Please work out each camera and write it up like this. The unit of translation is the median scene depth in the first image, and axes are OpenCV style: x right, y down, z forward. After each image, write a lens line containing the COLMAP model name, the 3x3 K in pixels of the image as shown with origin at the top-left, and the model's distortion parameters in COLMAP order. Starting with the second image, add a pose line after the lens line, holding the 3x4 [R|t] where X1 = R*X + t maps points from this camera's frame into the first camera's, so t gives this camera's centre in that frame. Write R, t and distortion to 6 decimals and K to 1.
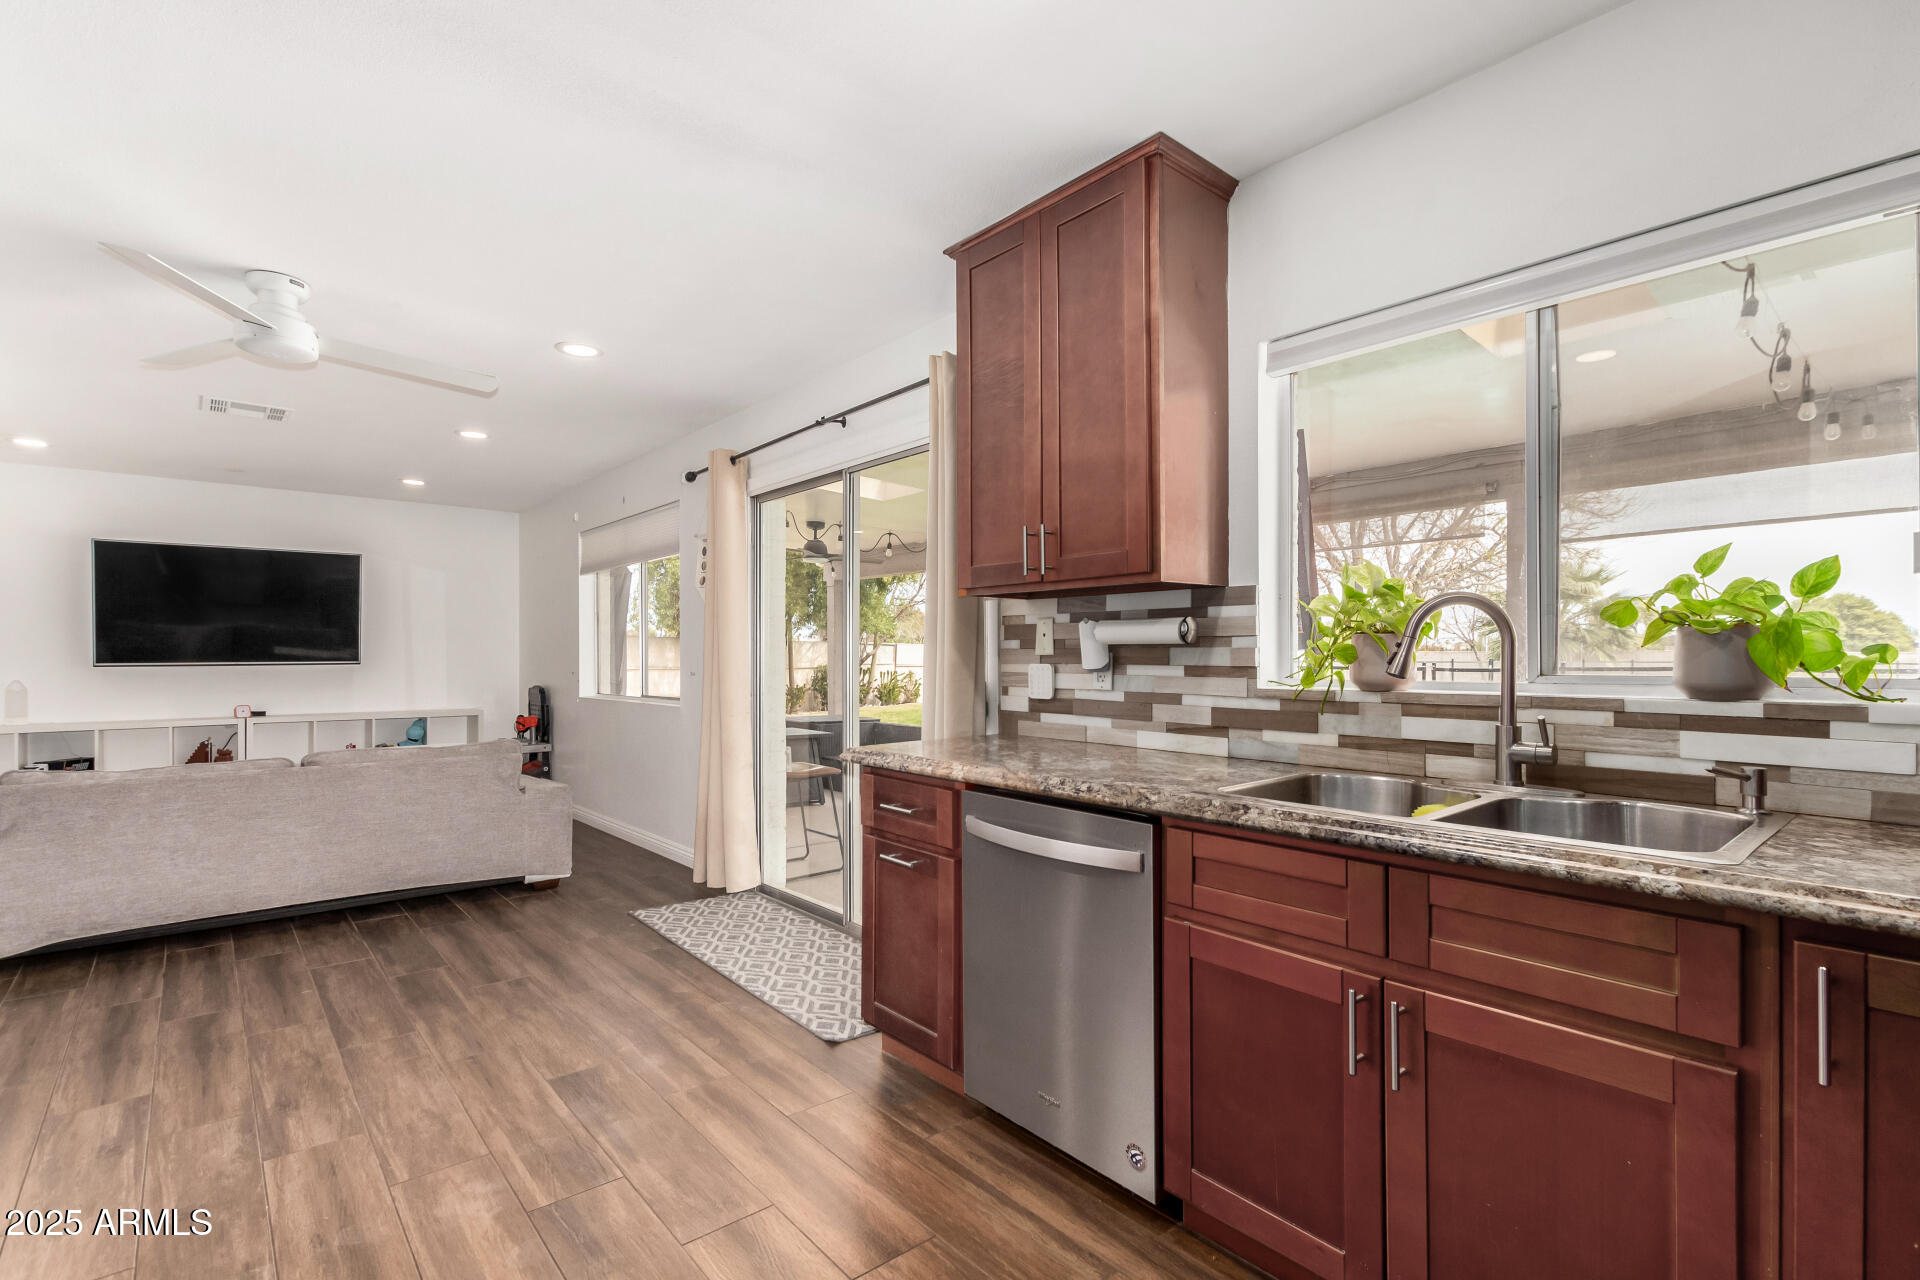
lens RADIAL K [[888.5, 0, 968.0], [0, 888.5, 648.0], [0, 0, 1]] dist [0.013425, -0.007315]
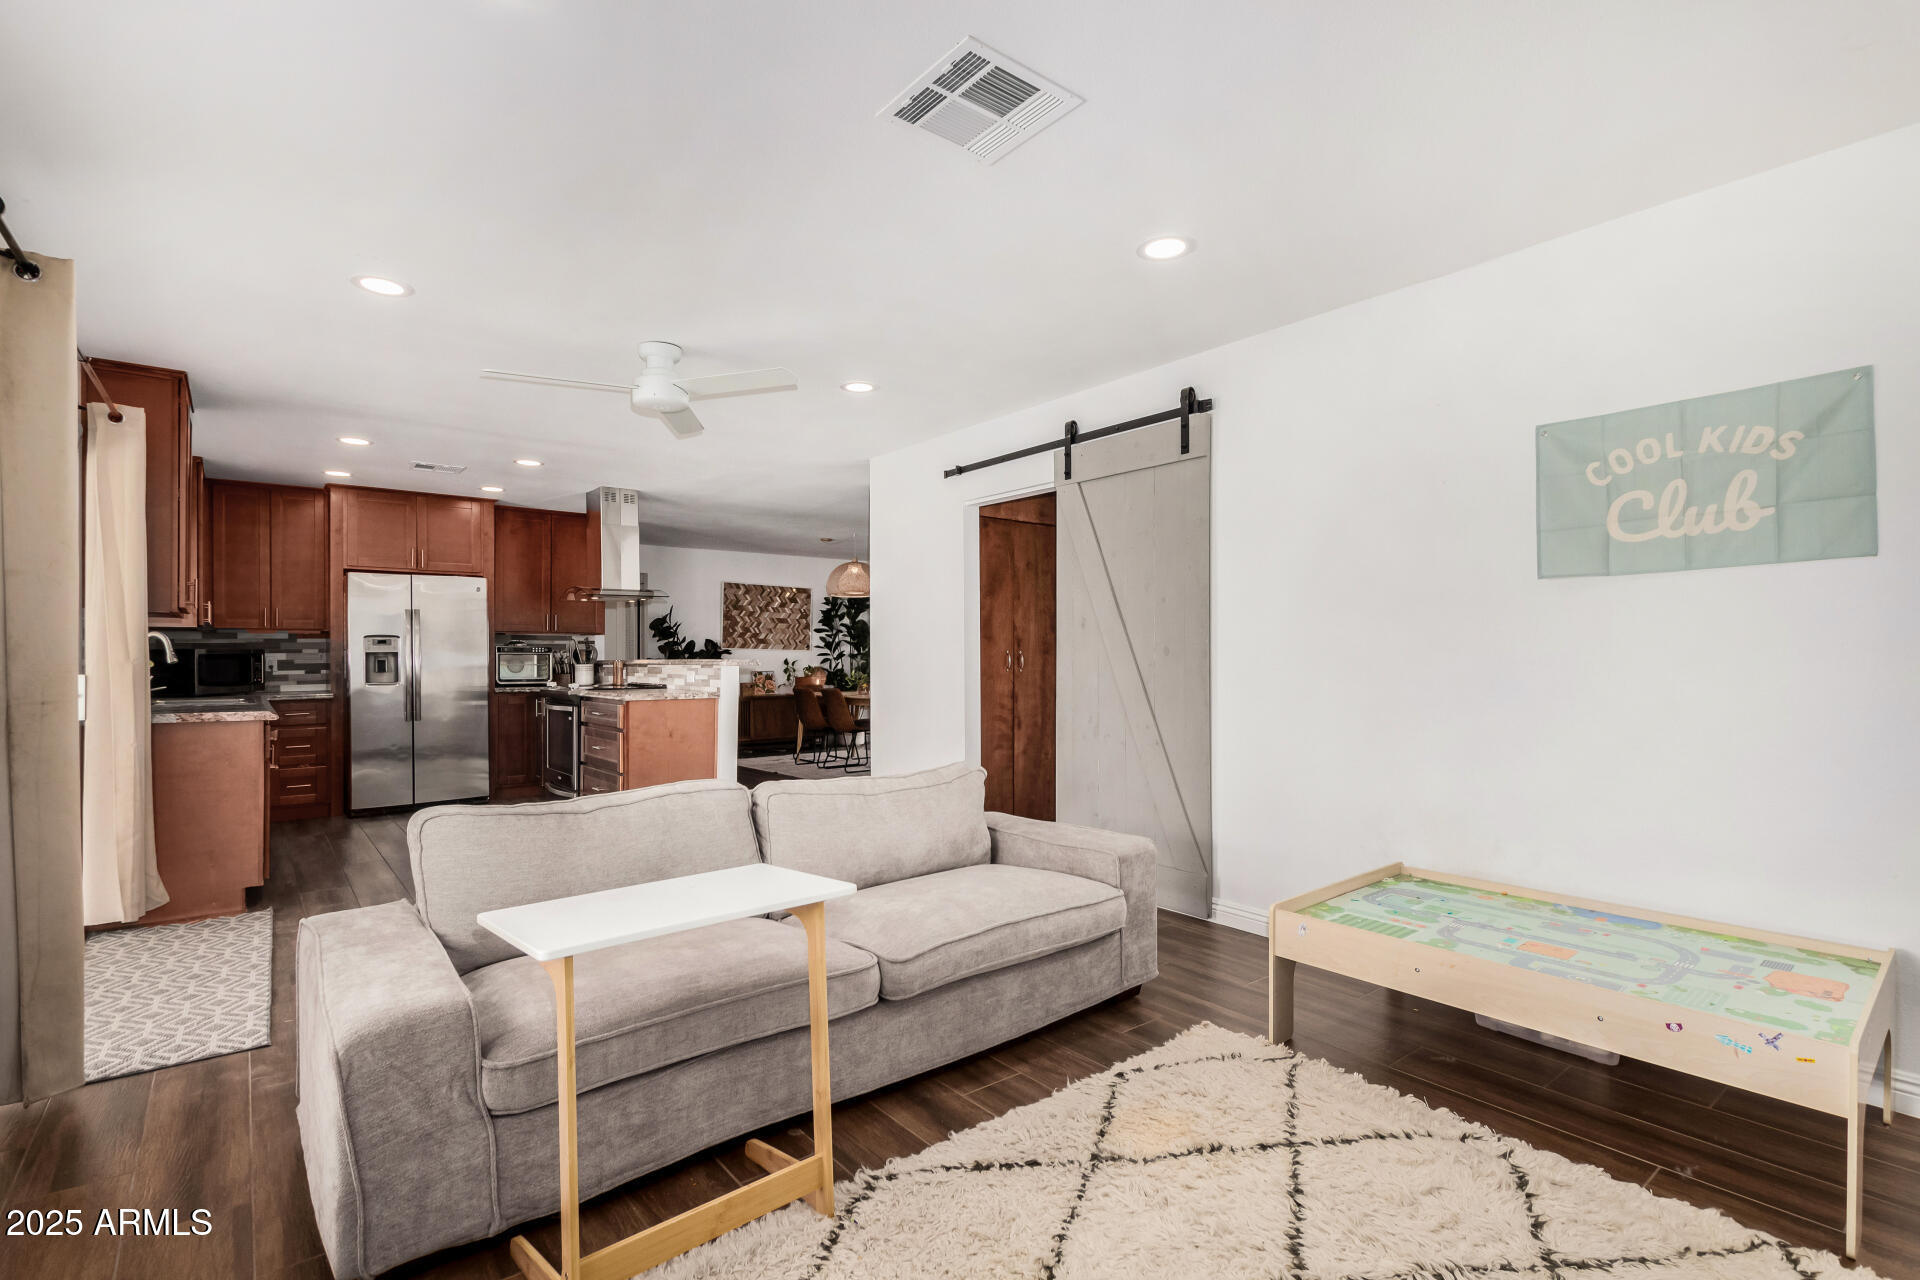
lens RADIAL K [[888.5, 0, 968.0], [0, 888.5, 648.0], [0, 0, 1]] dist [0.013425, -0.007315]
pose [[-0.999492, 0.008177, 0.030820, -1.315381], [0.007523, 0.999746, -0.021268, 0.040378], [-0.030986, -0.021025, -0.999299, 2.369057]]
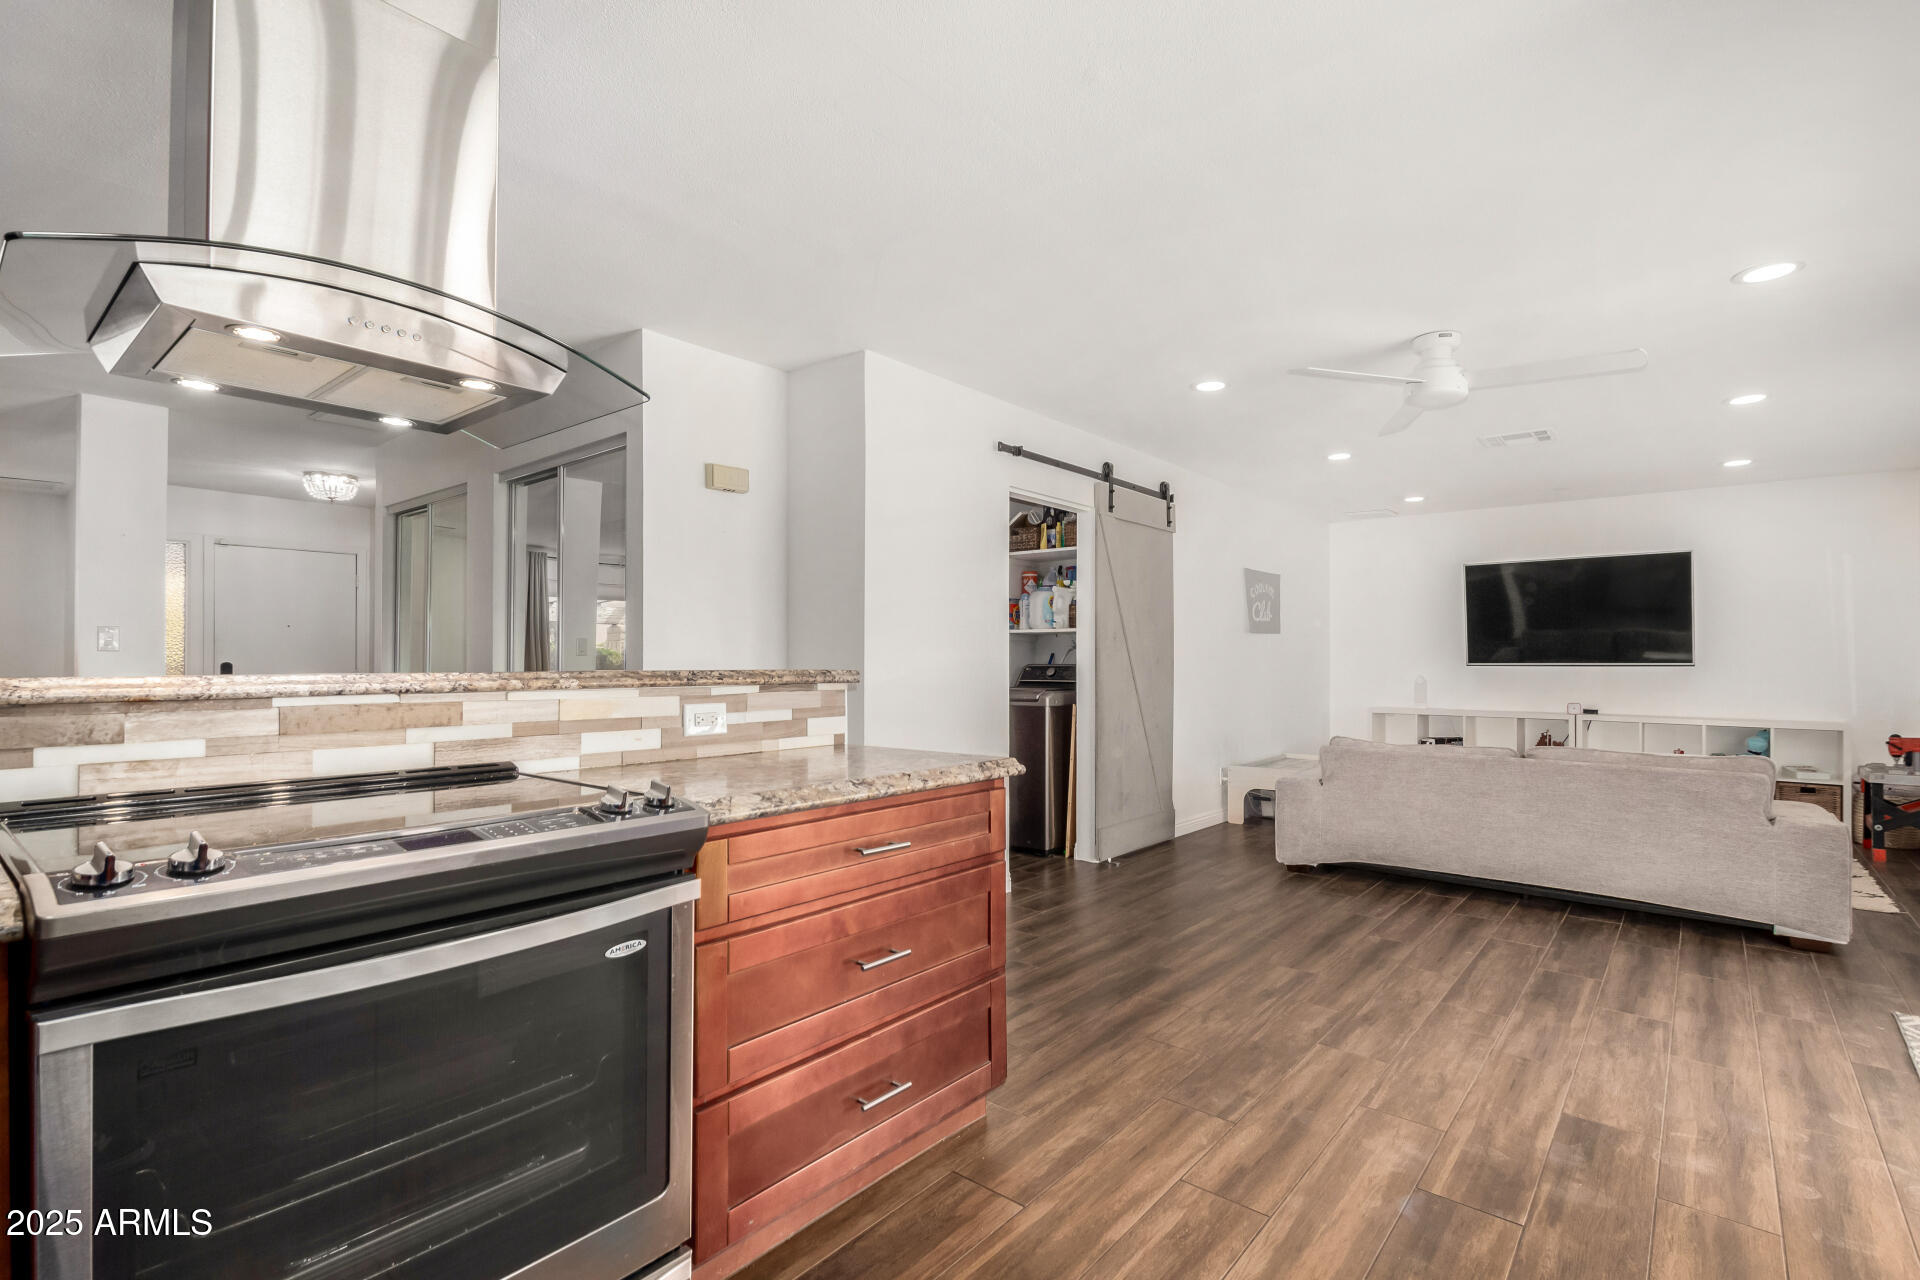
lens RADIAL K [[888.5, 0, 968.0], [0, 888.5, 648.0], [0, 0, 1]] dist [0.013425, -0.007315]
pose [[0.167657, -0.010297, -0.985792, 0.301861], [0.007635, 0.999929, -0.009146, 0.004281], [0.985816, -0.005993, 0.167724, 0.206985]]
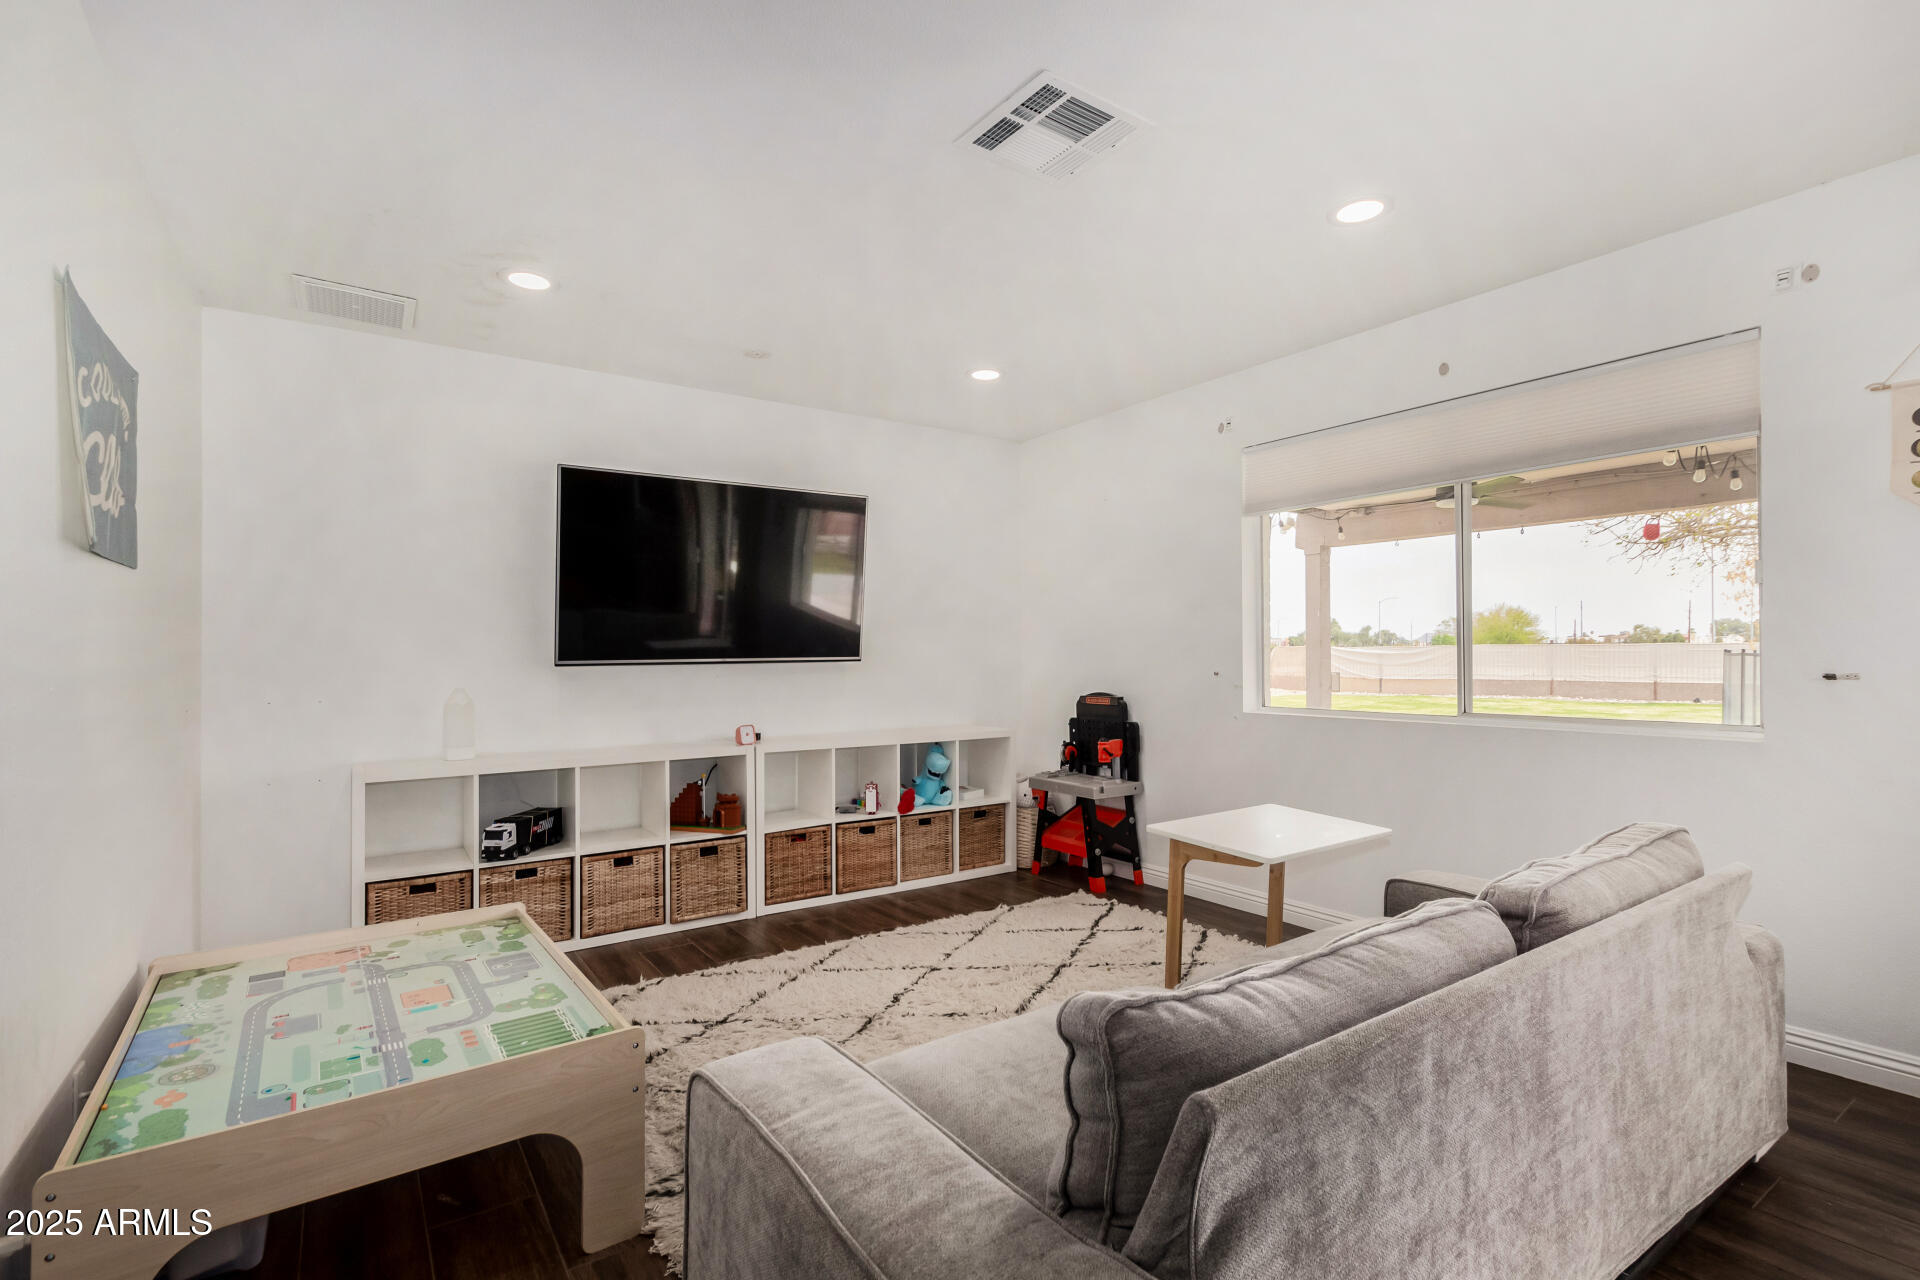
lens RADIAL K [[888.5, 0, 968.0], [0, 888.5, 648.0], [0, 0, 1]] dist [0.013425, -0.007315]
pose [[0.995974, -0.001603, -0.089623, -1.307211], [0.001421, 0.999997, -0.002088, 0.019131], [0.089626, 0.001952, 0.995974, 0.862746]]
